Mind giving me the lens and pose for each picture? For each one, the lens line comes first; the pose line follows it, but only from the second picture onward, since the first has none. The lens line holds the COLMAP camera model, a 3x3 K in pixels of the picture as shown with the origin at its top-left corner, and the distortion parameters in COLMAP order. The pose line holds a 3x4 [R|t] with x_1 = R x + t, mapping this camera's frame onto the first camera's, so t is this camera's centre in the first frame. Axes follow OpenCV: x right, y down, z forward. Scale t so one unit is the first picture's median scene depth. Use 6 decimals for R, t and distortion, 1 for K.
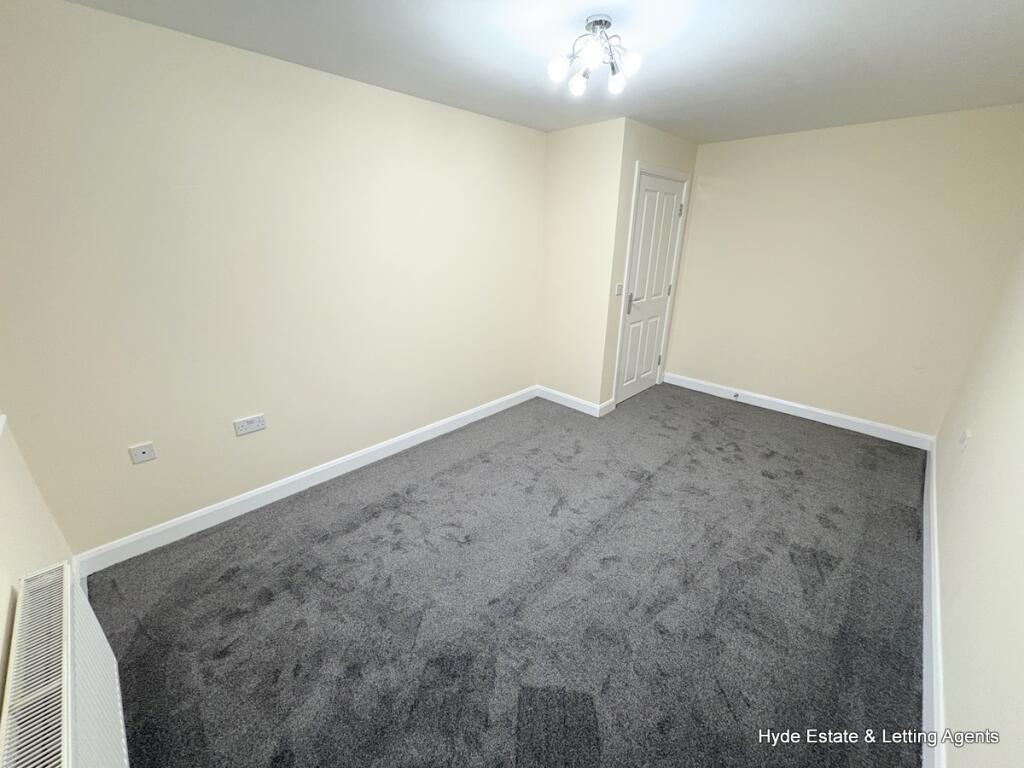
lens RADIAL K [[406.8, 0, 509.5], [0, 406.8, 386.5], [0, 0, 1]] dist [0.001916, 0.000063]
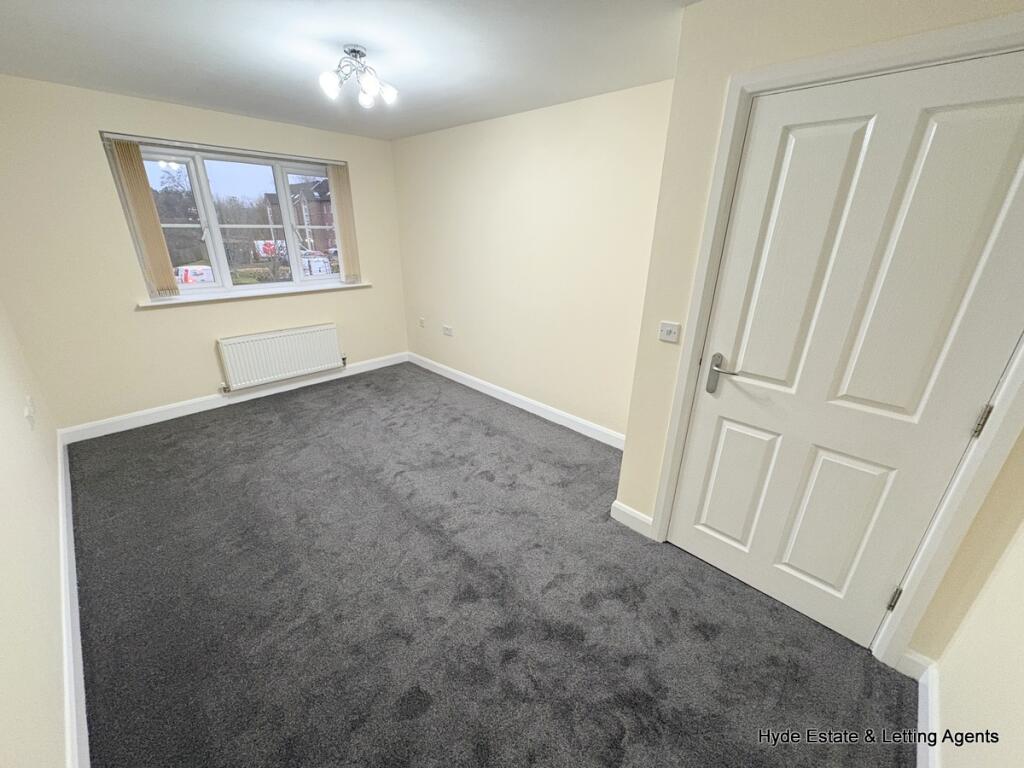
lens RADIAL K [[406.8, 0, 515.7], [0, 406.8, 383.4], [0, 0, 1]] dist [0.001916, 0.000063]
pose [[0.007623, 0.350726, -0.936447, 1.044088], [-0.369287, 0.871263, 0.323307, -0.361581], [0.929284, 0.343353, 0.136160, 0.983286]]
